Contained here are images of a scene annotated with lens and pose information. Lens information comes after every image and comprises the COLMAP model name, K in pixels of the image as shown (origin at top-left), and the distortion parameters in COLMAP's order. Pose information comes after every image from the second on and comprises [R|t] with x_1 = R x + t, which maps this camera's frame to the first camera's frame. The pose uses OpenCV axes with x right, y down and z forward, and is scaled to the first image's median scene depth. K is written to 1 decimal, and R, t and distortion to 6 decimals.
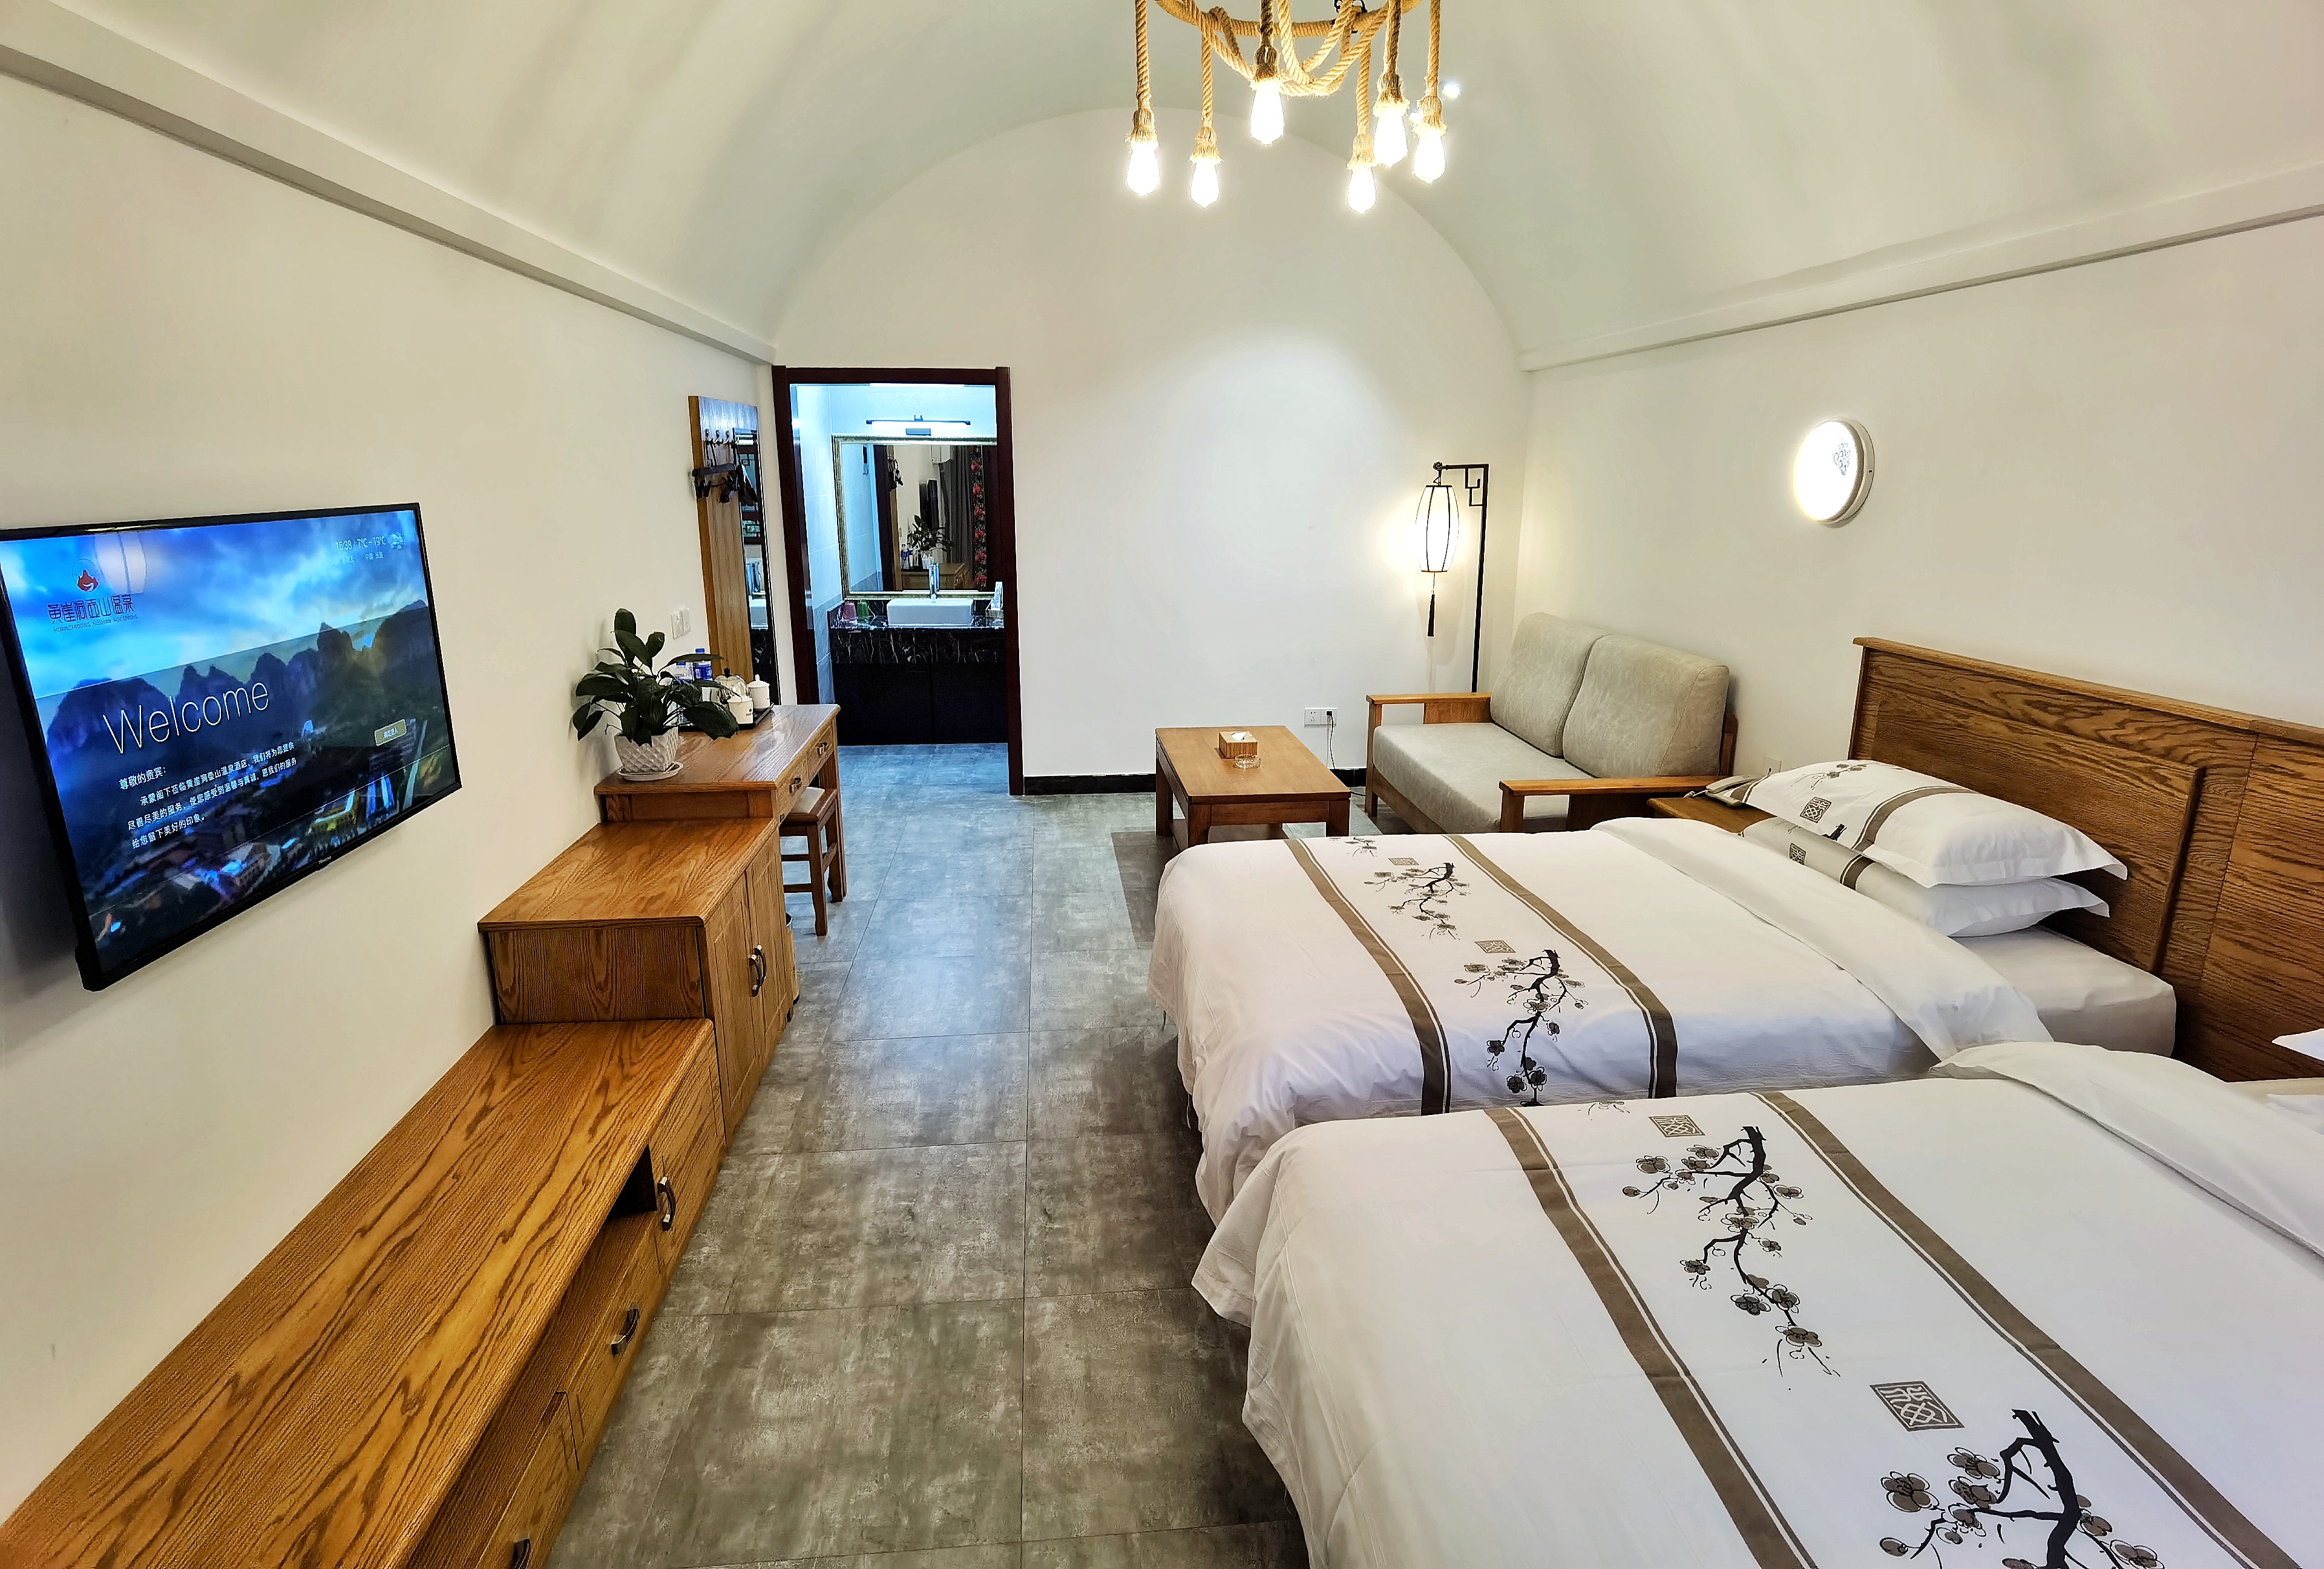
lens RADIAL K [[1213.4, 0, 1153.7], [0, 1213.4, 786.4], [0, 0, 1]] dist [-0.029433, -0.000693]
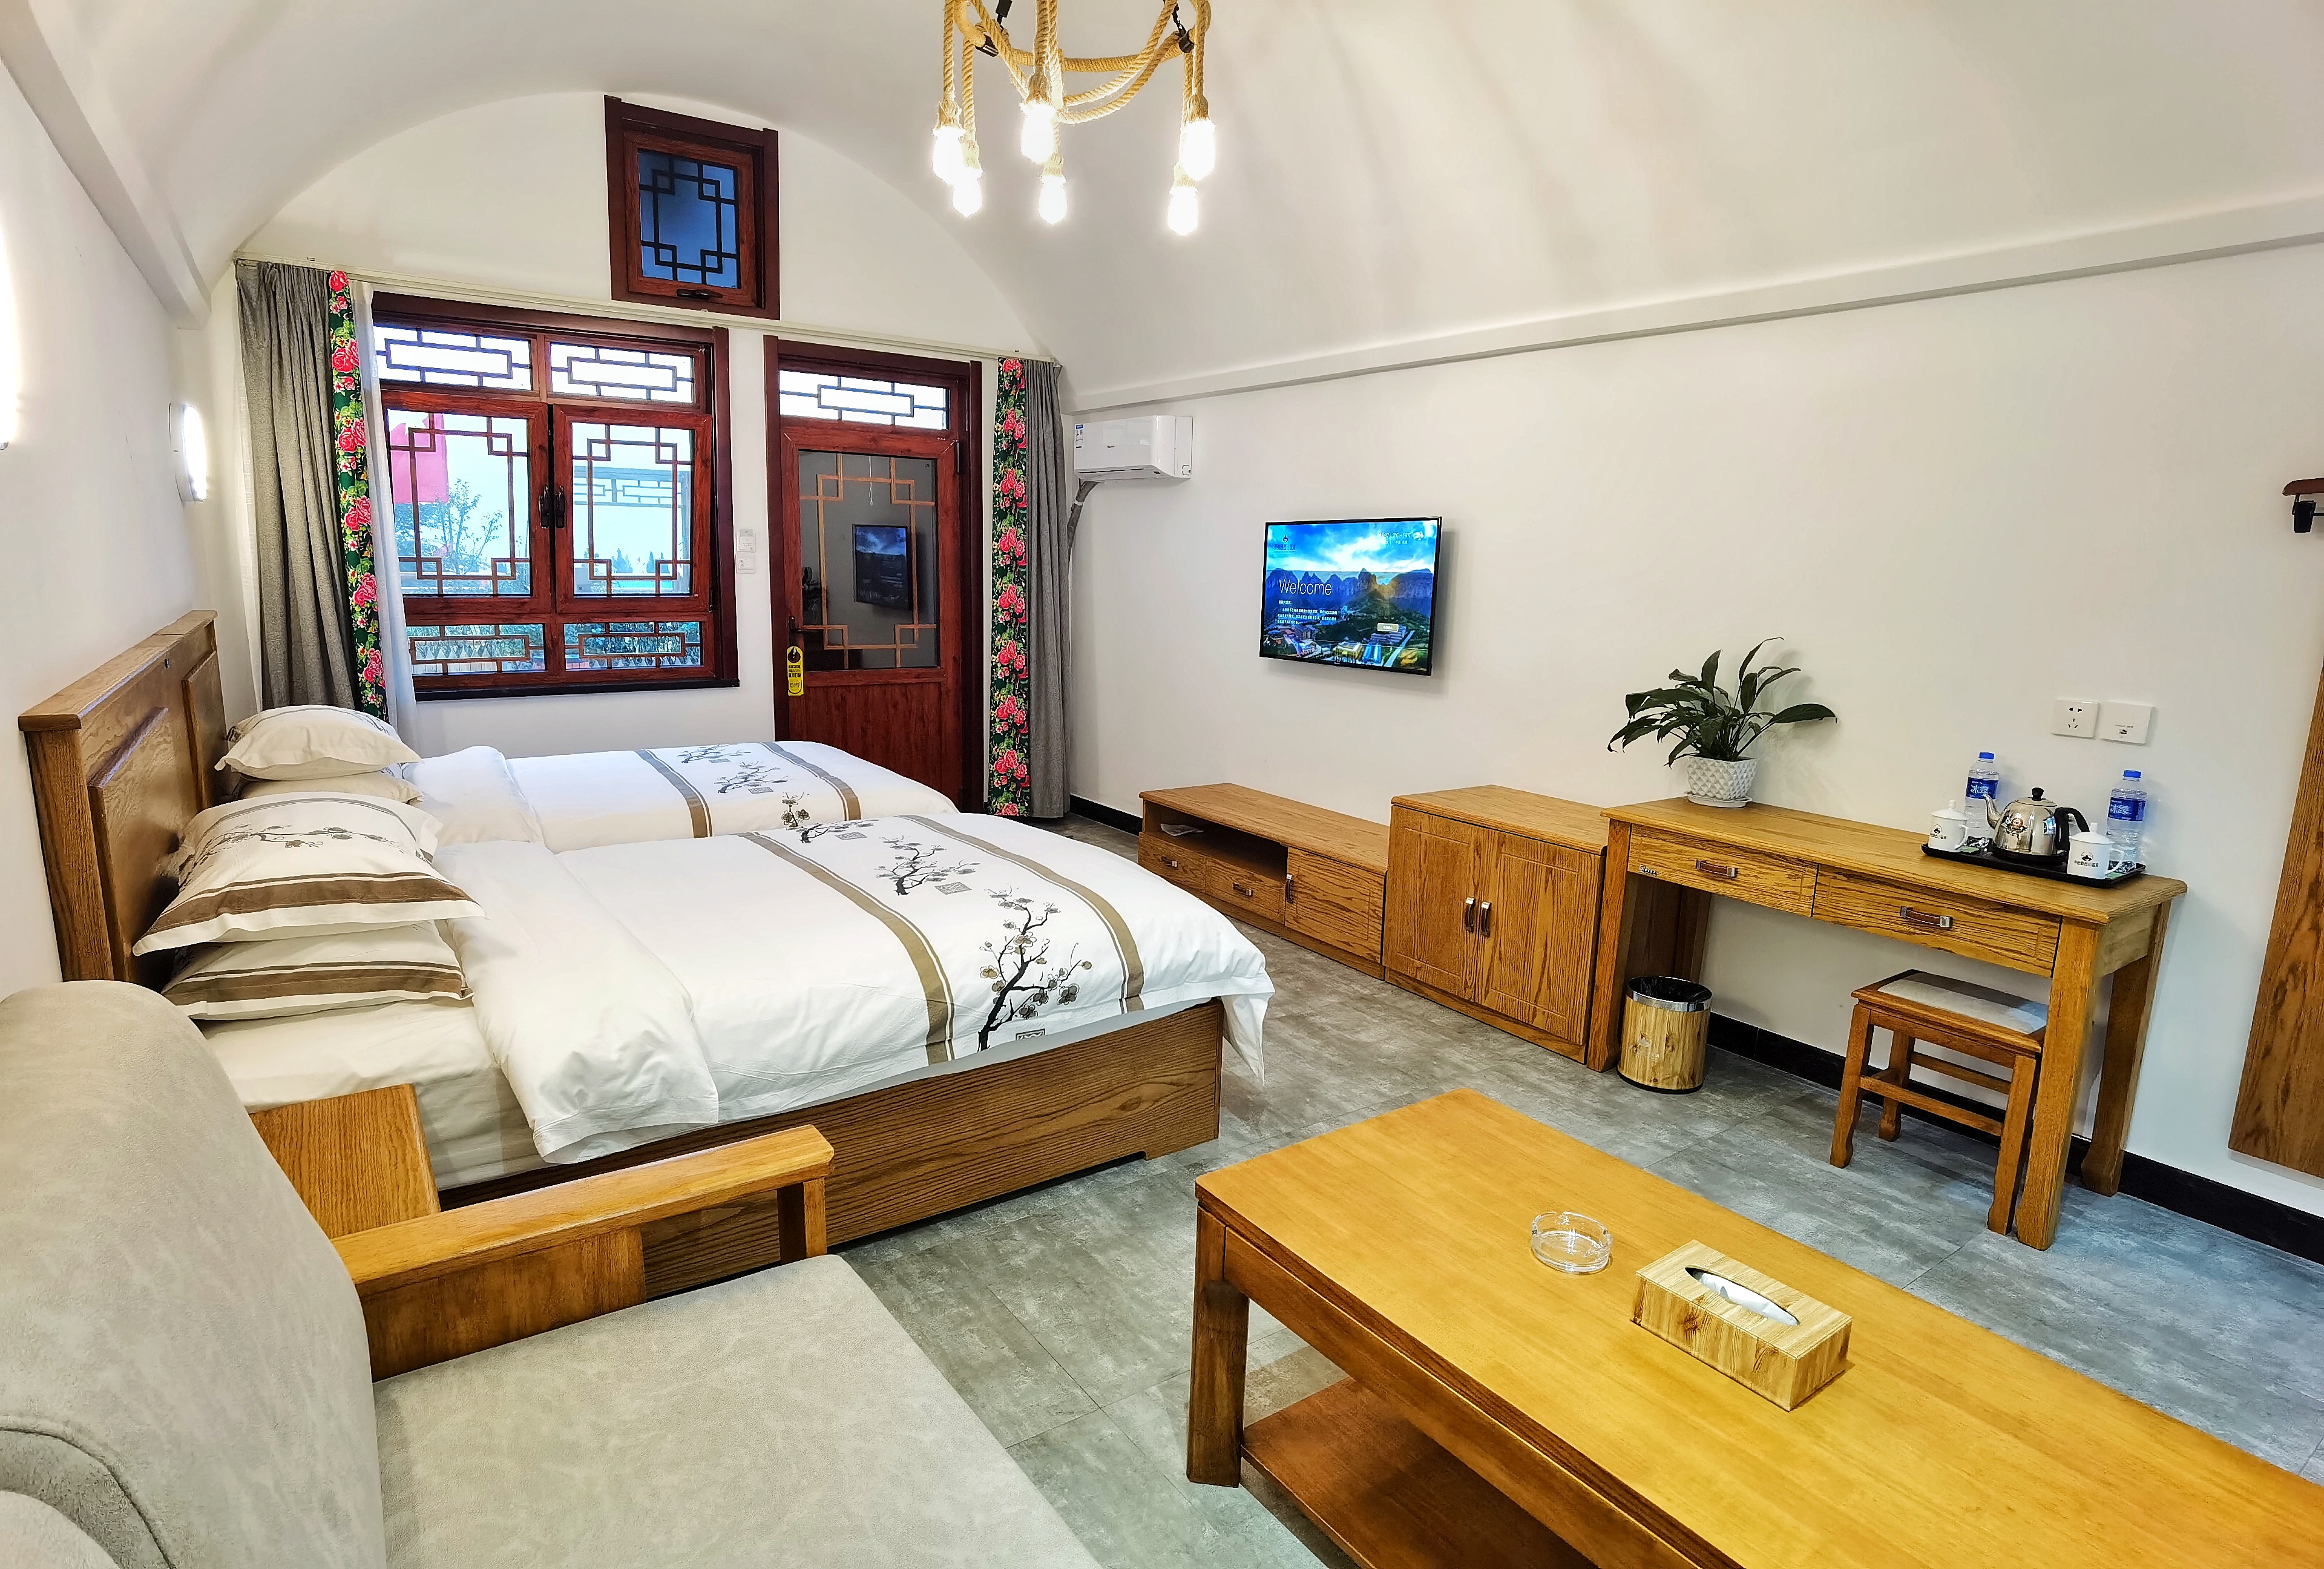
lens RADIAL K [[1213.4, 0, 1153.7], [0, 1213.4, 786.4], [0, 0, 1]] dist [-0.029433, -0.000693]
pose [[-0.875363, 0.069816, -0.478399, 0.817673], [-0.140631, 0.909961, 0.390120, -0.614913], [0.462562, 0.408774, -0.786728, 2.854373]]
